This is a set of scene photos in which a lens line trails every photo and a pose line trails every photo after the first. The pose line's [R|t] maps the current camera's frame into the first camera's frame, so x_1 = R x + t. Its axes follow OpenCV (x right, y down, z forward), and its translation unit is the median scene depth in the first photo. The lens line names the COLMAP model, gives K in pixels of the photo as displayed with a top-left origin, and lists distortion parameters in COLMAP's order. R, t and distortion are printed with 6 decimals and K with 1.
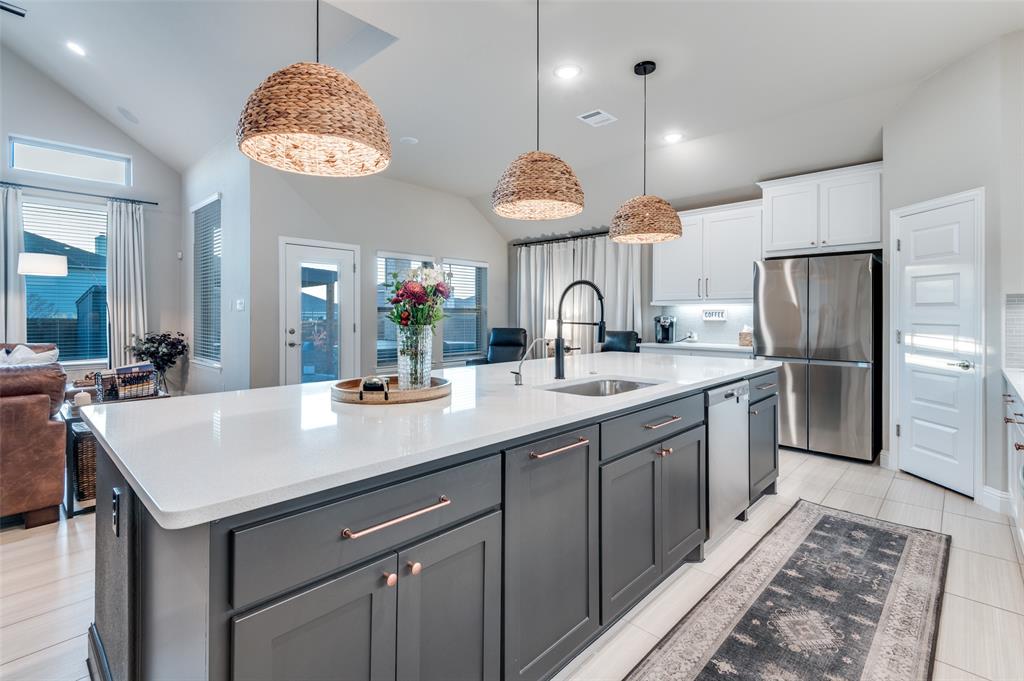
lens RADIAL K [[481.6, 0, 510.8], [0, 481.6, 313.5], [0, 0, 1]] dist [0.018720, -0.000261]
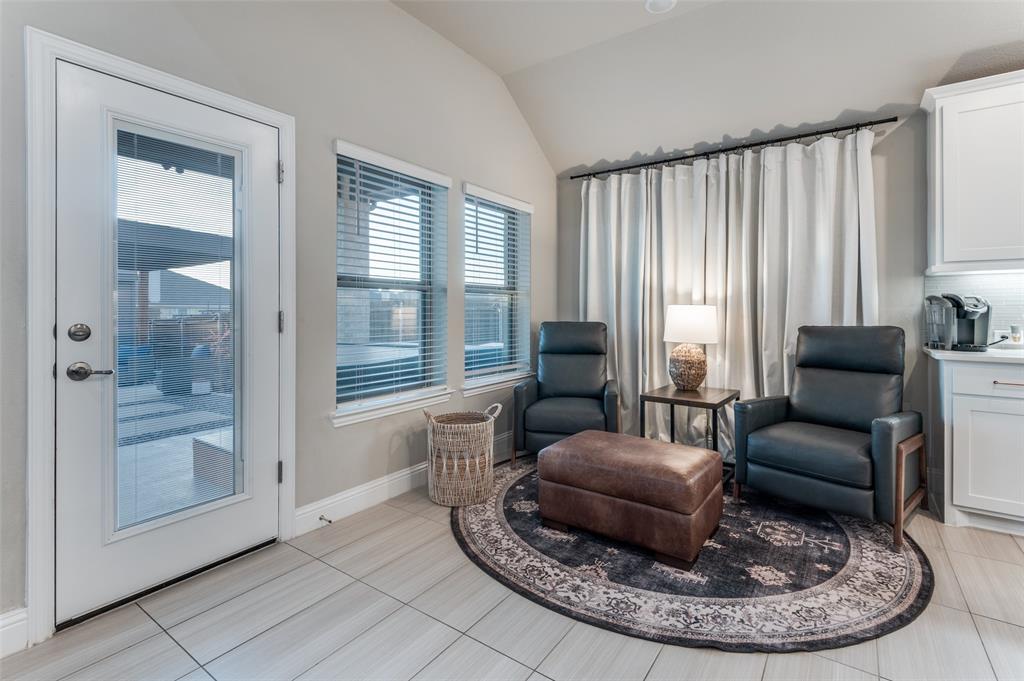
lens RADIAL K [[481.6, 0, 510.8], [0, 481.6, 313.5], [0, 0, 1]] dist [0.018720, -0.000261]
pose [[0.988054, -0.001908, 0.154094, -0.166297], [0.000994, 0.999981, 0.006010, 0.017427], [-0.154103, -0.005785, 0.988038, 0.482010]]
